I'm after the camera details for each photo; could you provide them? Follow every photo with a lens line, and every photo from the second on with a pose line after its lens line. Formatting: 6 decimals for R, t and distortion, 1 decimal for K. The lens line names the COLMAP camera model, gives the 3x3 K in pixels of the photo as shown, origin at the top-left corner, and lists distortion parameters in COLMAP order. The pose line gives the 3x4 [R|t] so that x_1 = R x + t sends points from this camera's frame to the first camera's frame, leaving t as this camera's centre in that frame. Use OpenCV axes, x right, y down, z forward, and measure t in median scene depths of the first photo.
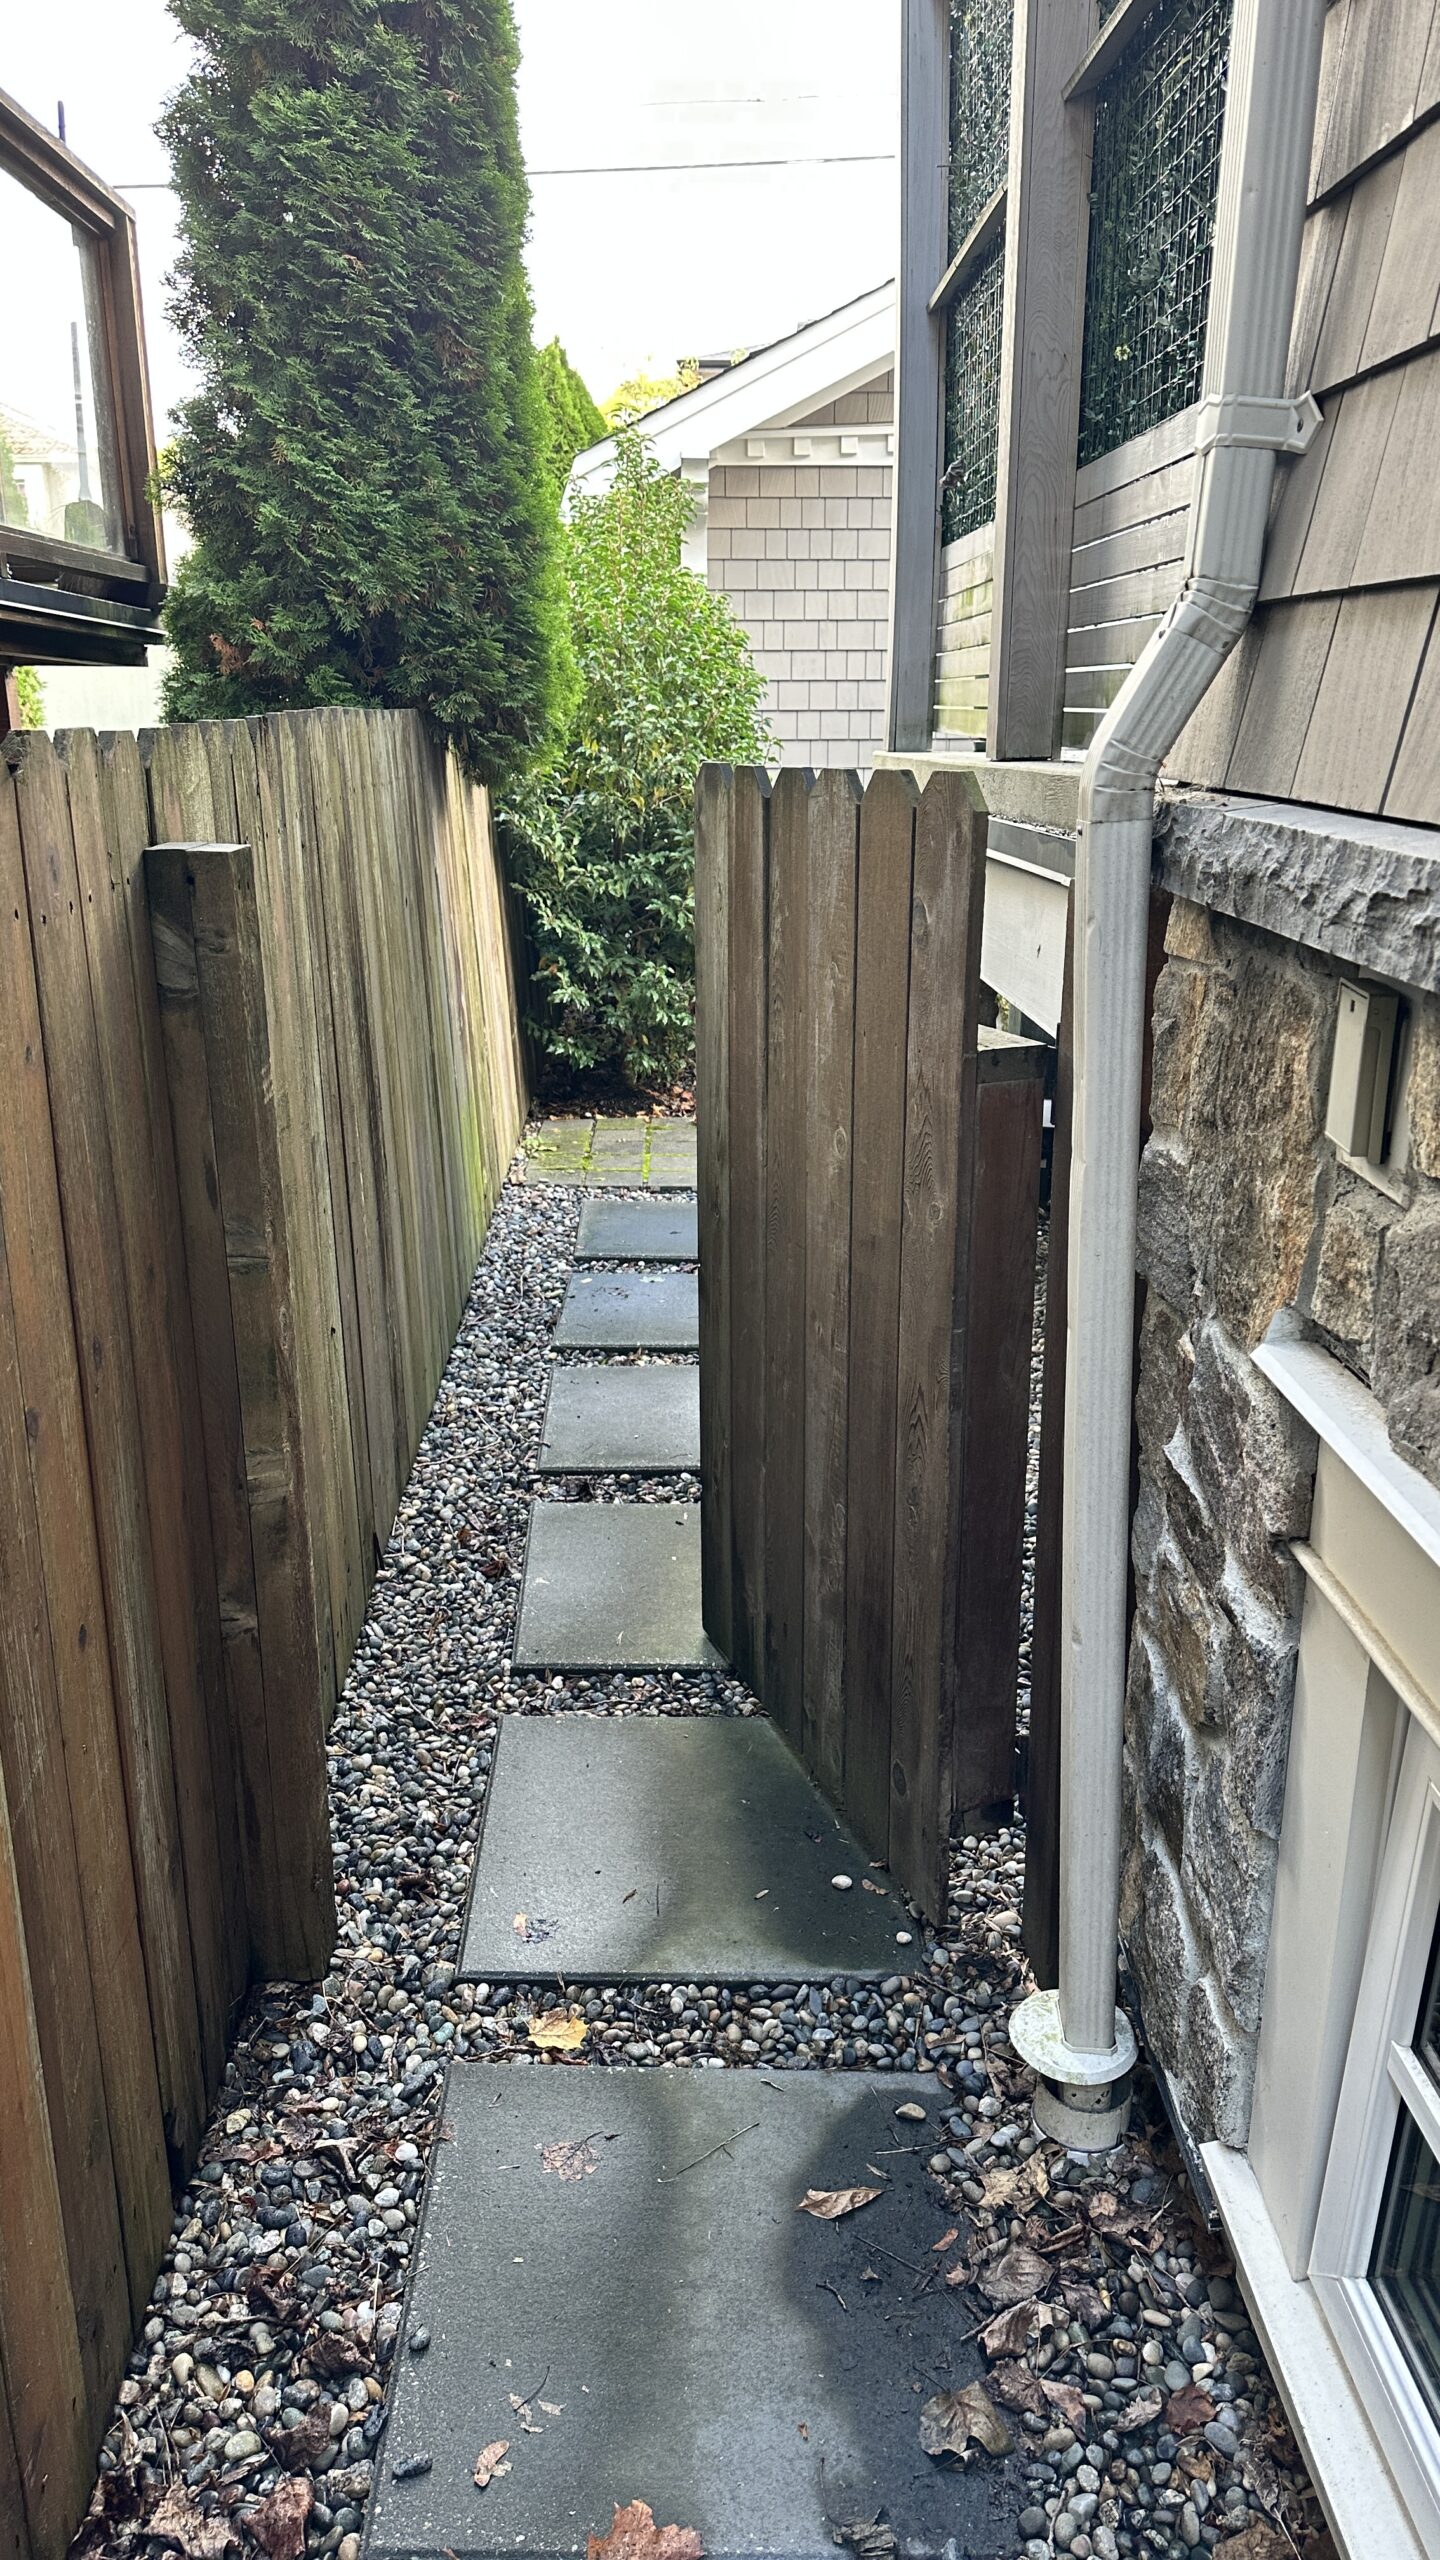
lens RADIAL K [[1824.9, 0, 723.7], [0, 1824.9, 1305.8], [0, 0, 1]] dist [0.059060, -0.085611]
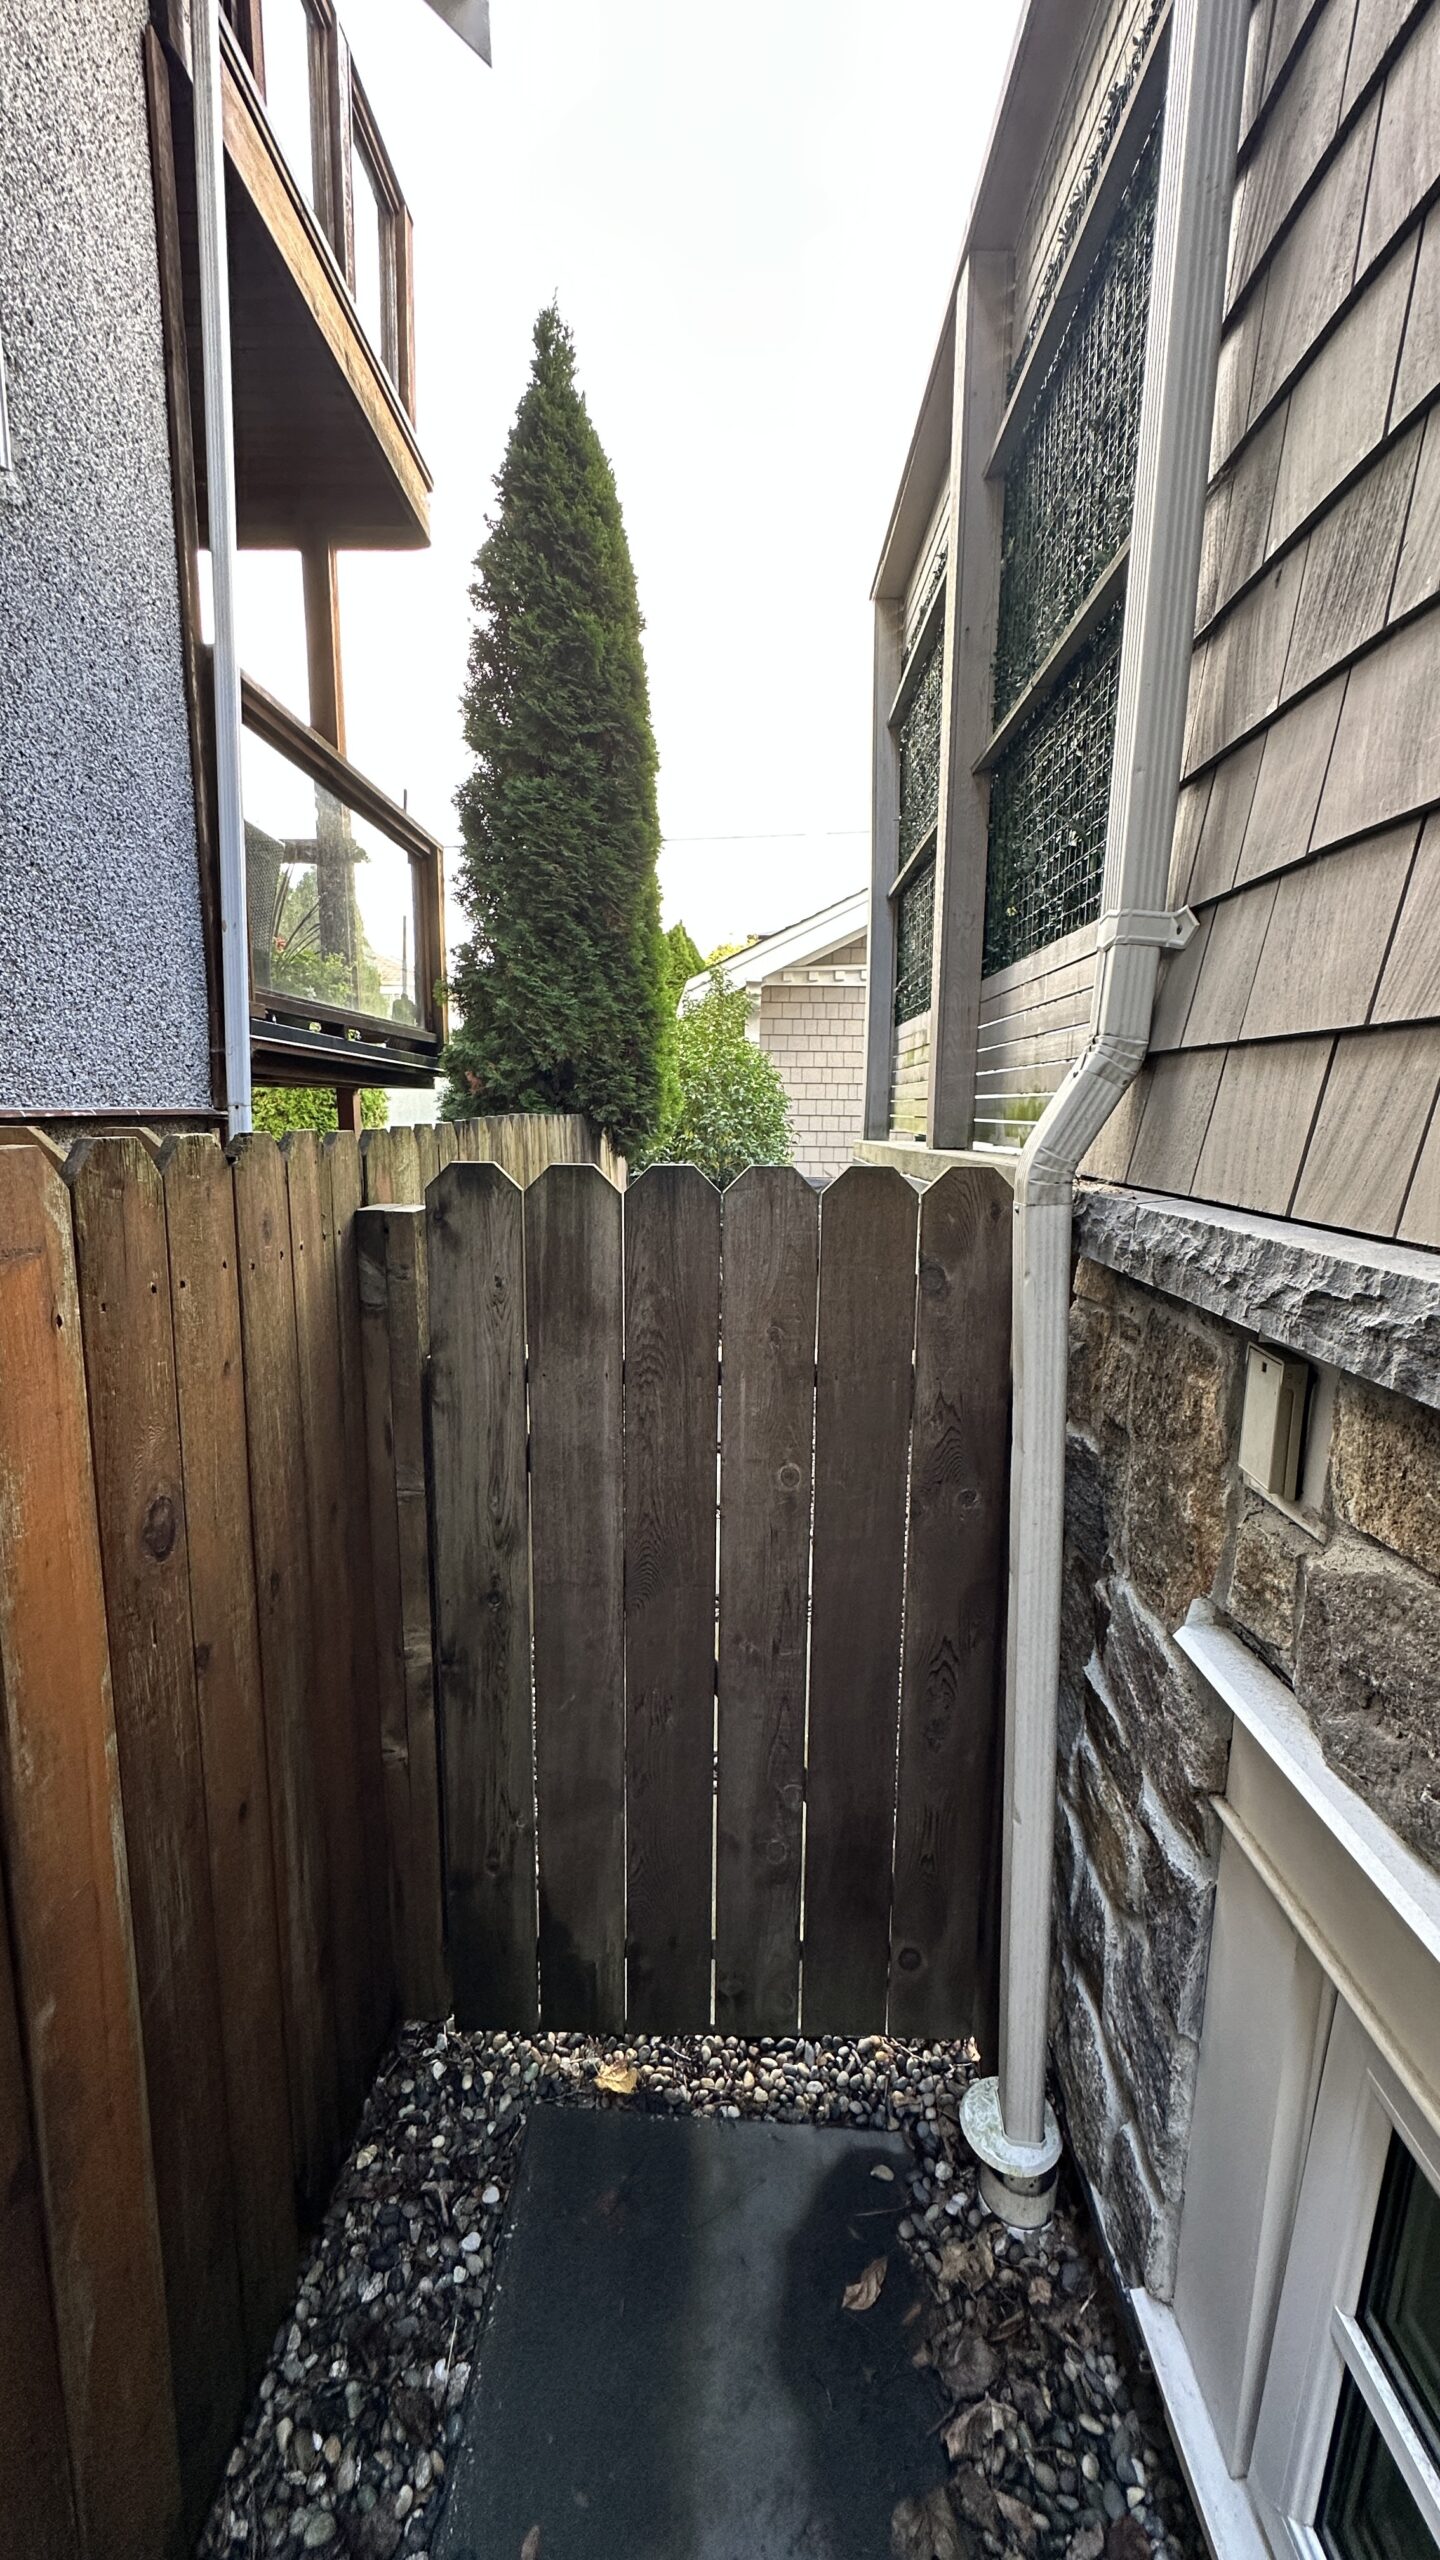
lens RADIAL K [[1034.4, 0, 715.8], [0, 1034.4, 1284.0], [0, 0, 1]] dist [-0.011078, 0.001168]
pose [[0.998626, 0.019655, -0.048583, 0.008555], [-0.026711, 0.988452, -0.149162, -0.074792], [0.045090, 0.150255, 0.987619, 0.212819]]
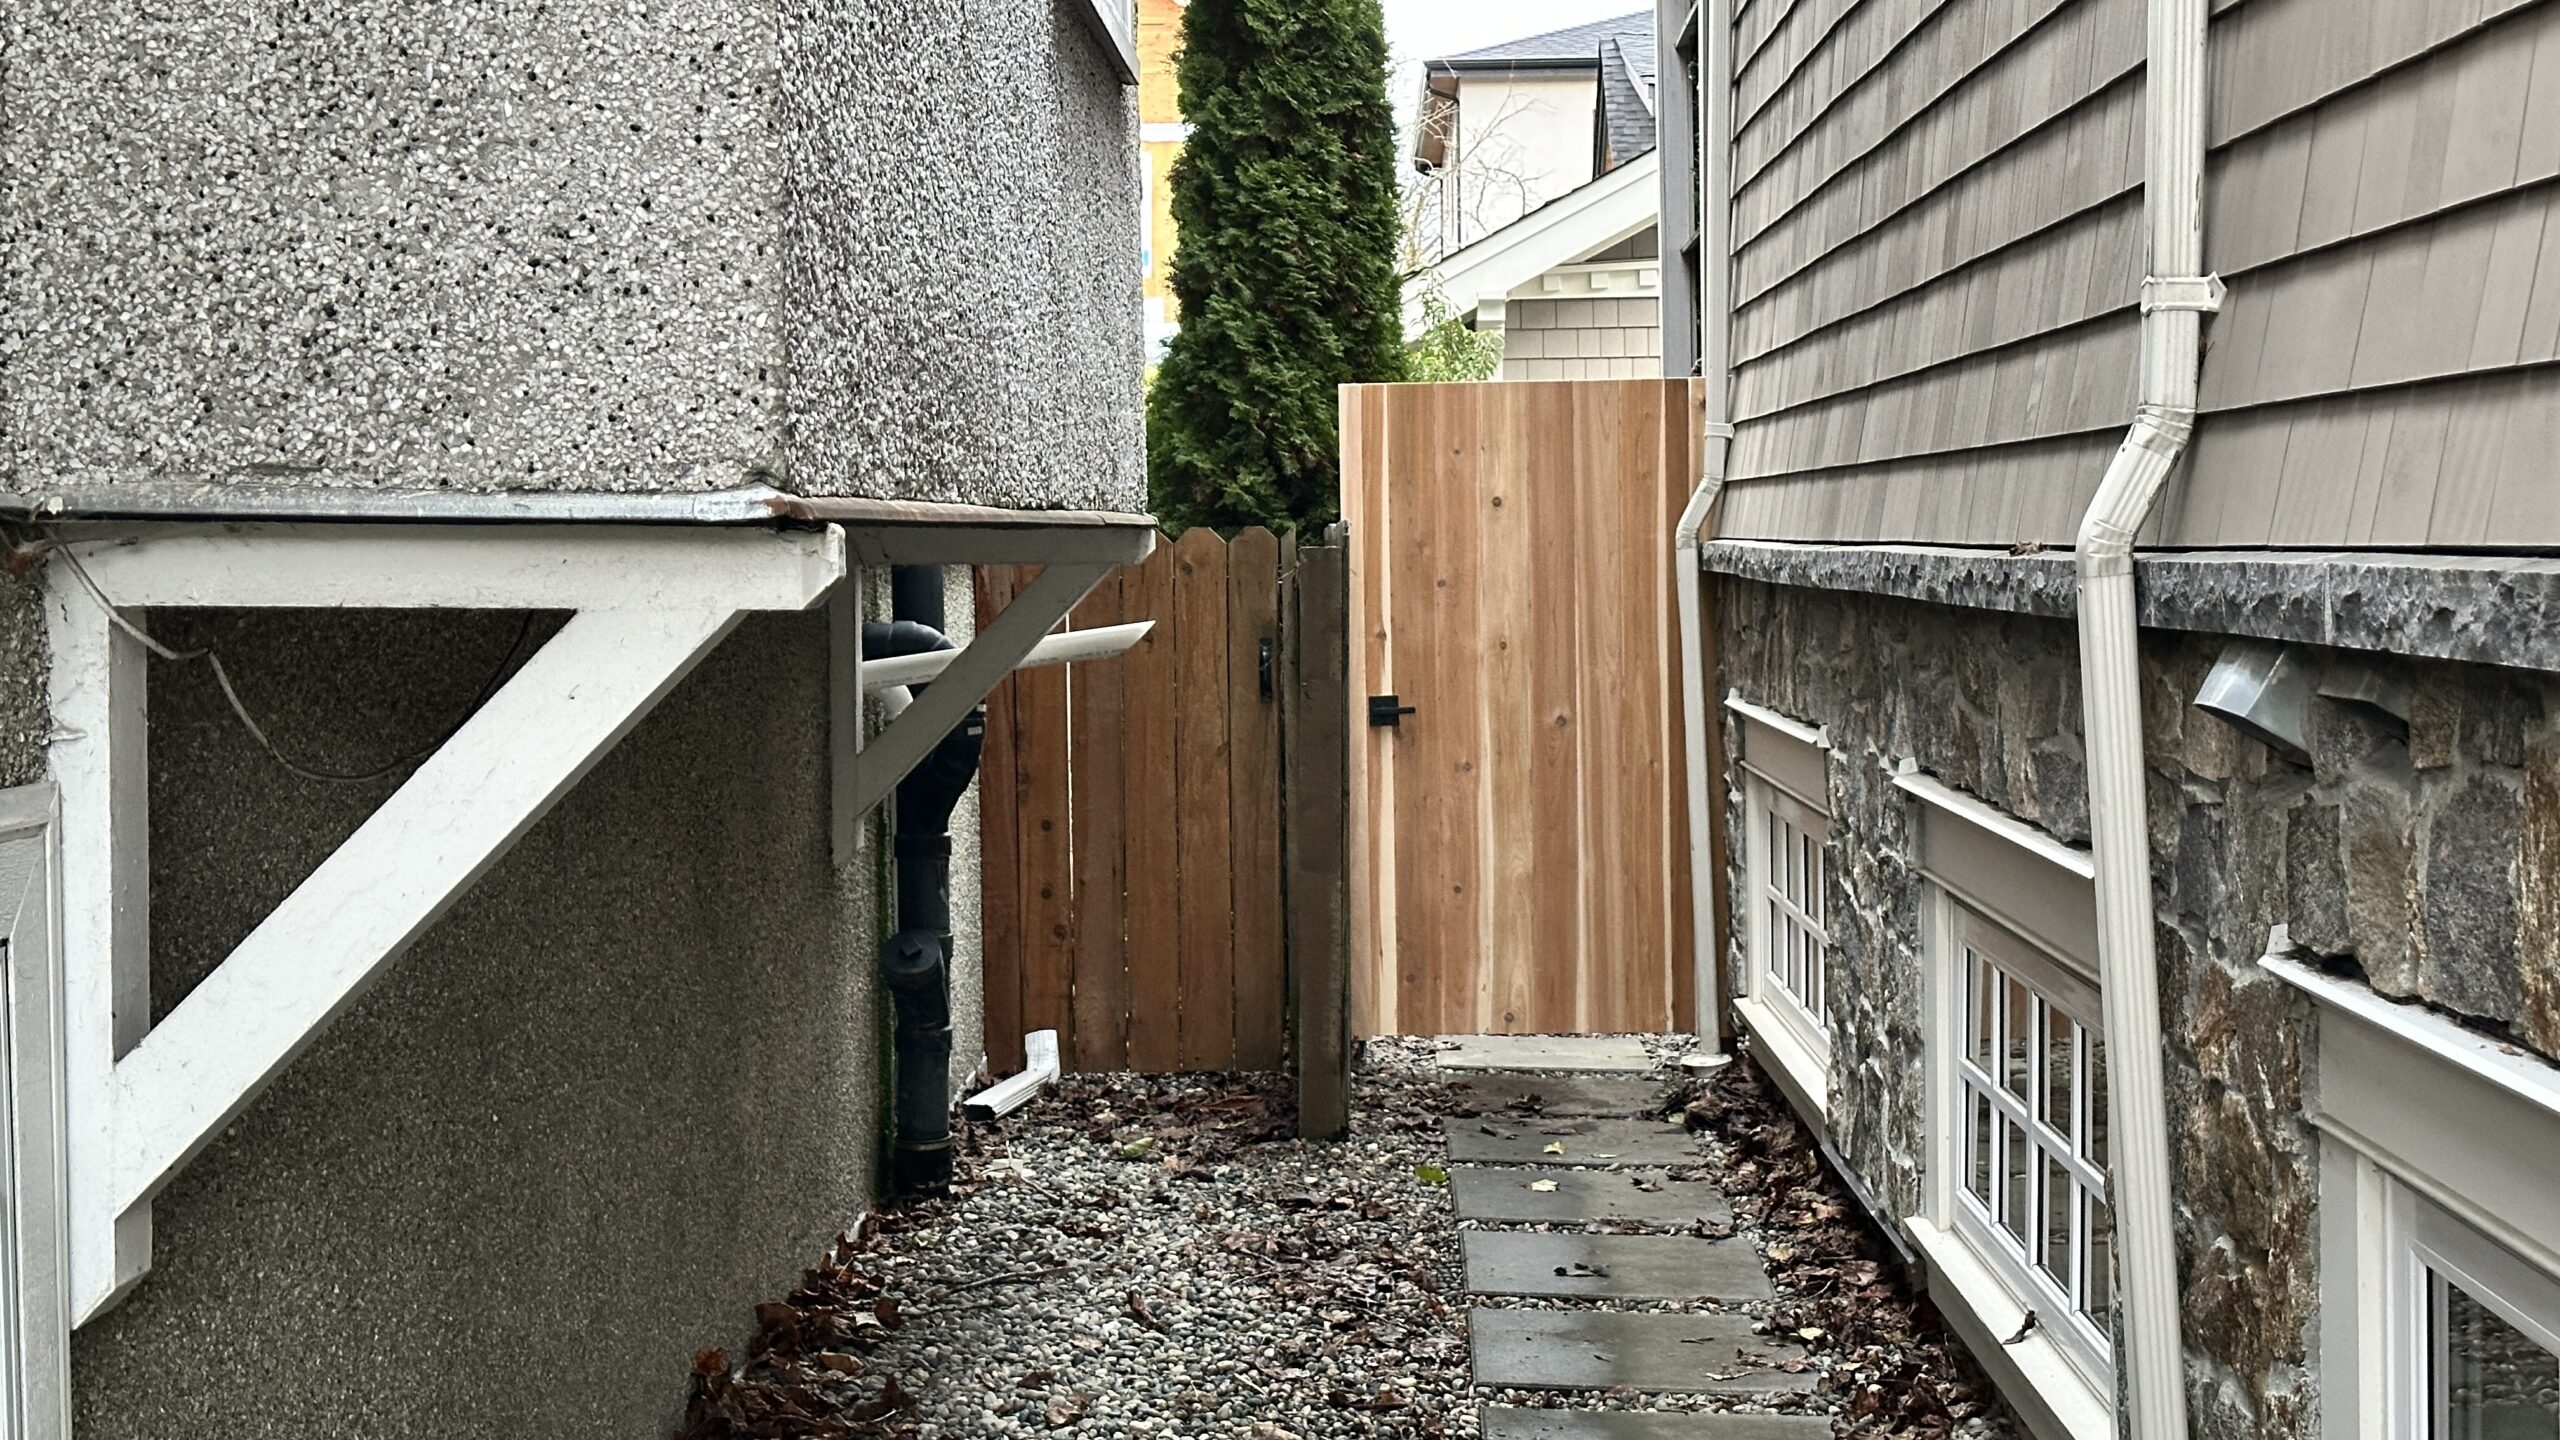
lens RADIAL K [[3664.9, 0, 1282.3], [0, 3664.9, 719.6], [0, 0, 1]] dist [0.007566, 0.000000]
pose [[0.998240, -0.013050, -0.057851, -0.081800], [-0.003040, 0.962946, -0.269679, 1.421138], [0.059226, 0.269380, 0.961211, -4.106639]]
